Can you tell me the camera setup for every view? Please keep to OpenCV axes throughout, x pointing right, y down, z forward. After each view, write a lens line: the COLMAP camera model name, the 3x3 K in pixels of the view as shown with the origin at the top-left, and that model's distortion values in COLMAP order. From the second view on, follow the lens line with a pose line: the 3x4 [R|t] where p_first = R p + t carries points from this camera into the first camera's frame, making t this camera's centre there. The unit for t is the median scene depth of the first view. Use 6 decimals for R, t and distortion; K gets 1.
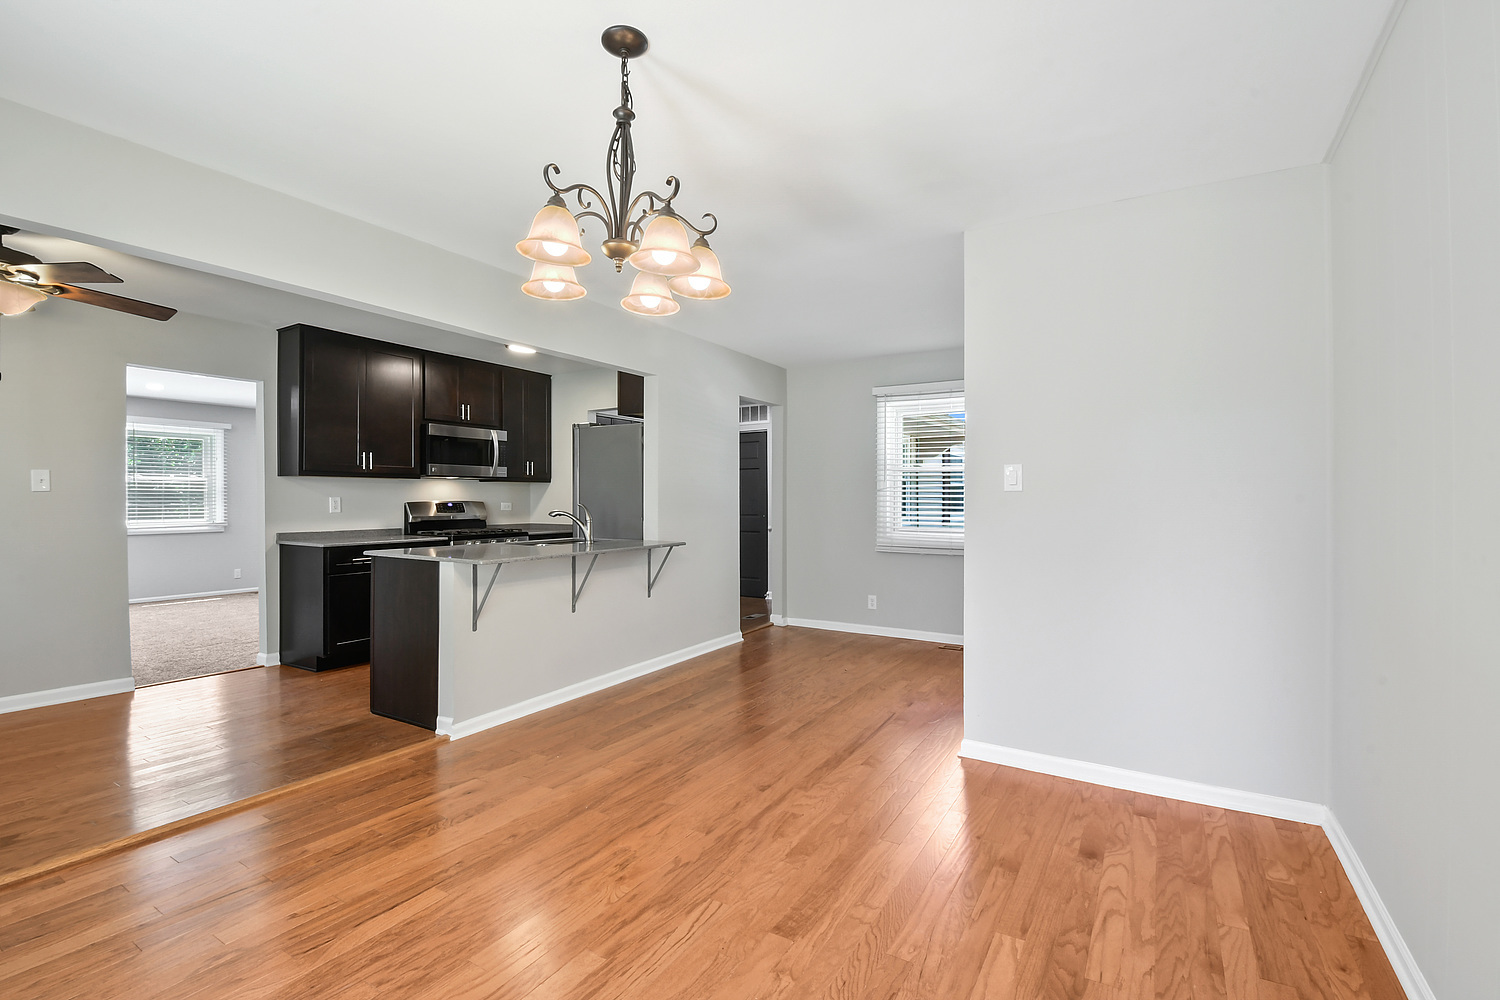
lens RADIAL K [[675.9, 0, 751.1], [0, 675.9, 504.6], [0, 0, 1]] dist [0.004665, 0.000045]
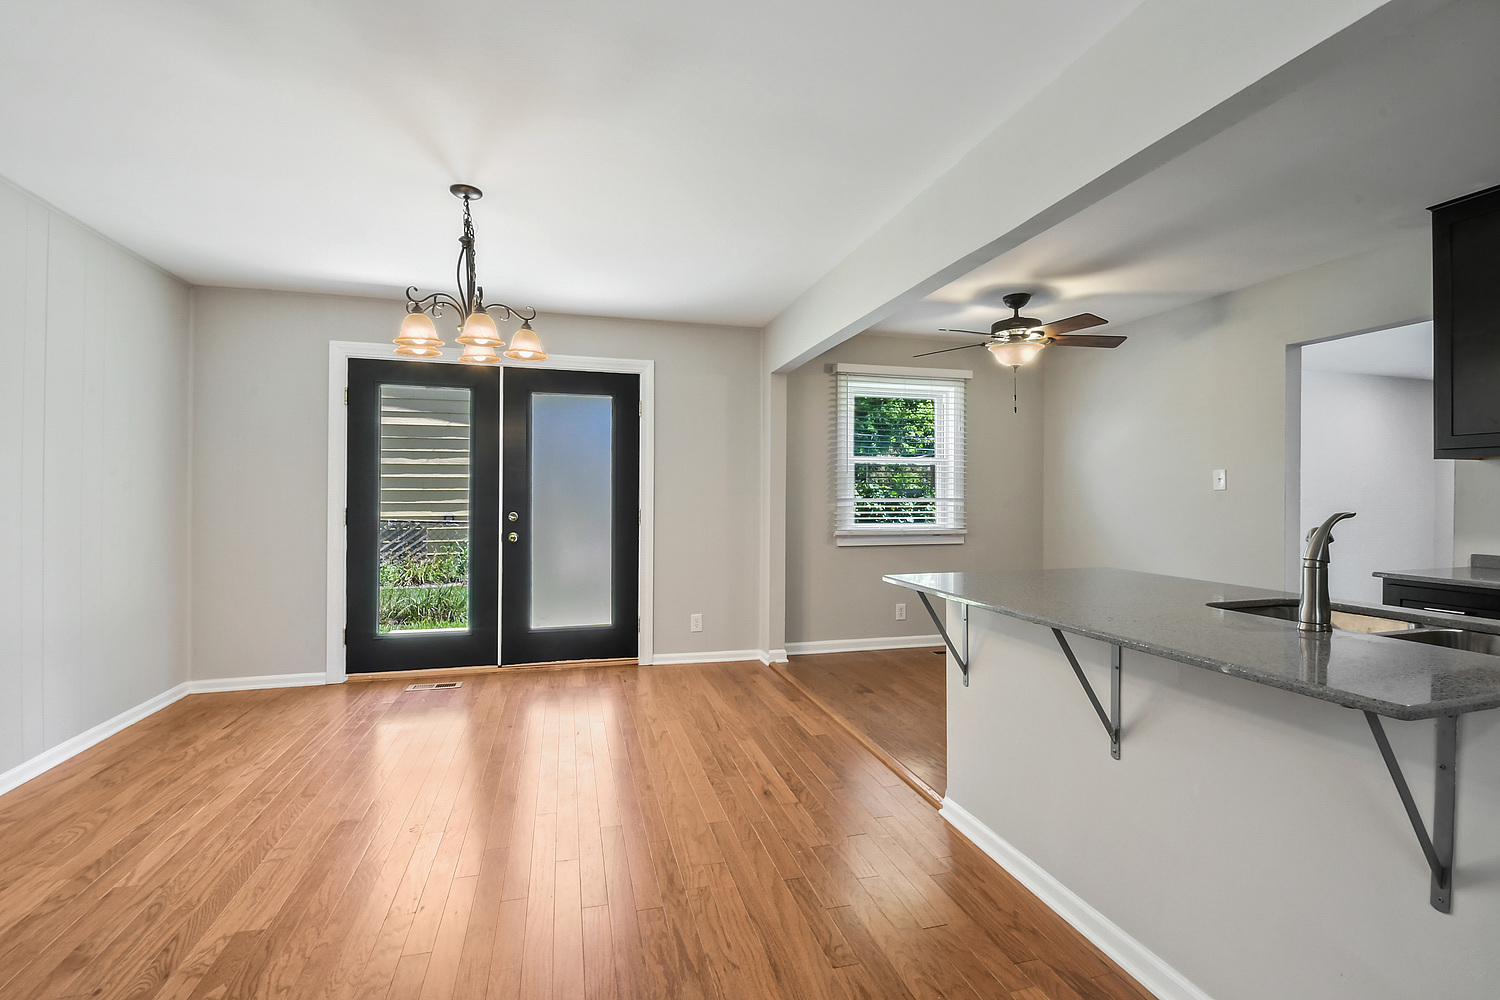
lens RADIAL K [[675.9, 0, 756.9], [0, 675.9, 496.7], [0, 0, 1]] dist [0.004665, 0.000045]
pose [[-0.692318, -0.001960, -0.721589, 0.341209], [-0.001842, 0.999998, -0.000949, -0.009249], [0.721590, 0.000672, -0.692321, 1.846045]]
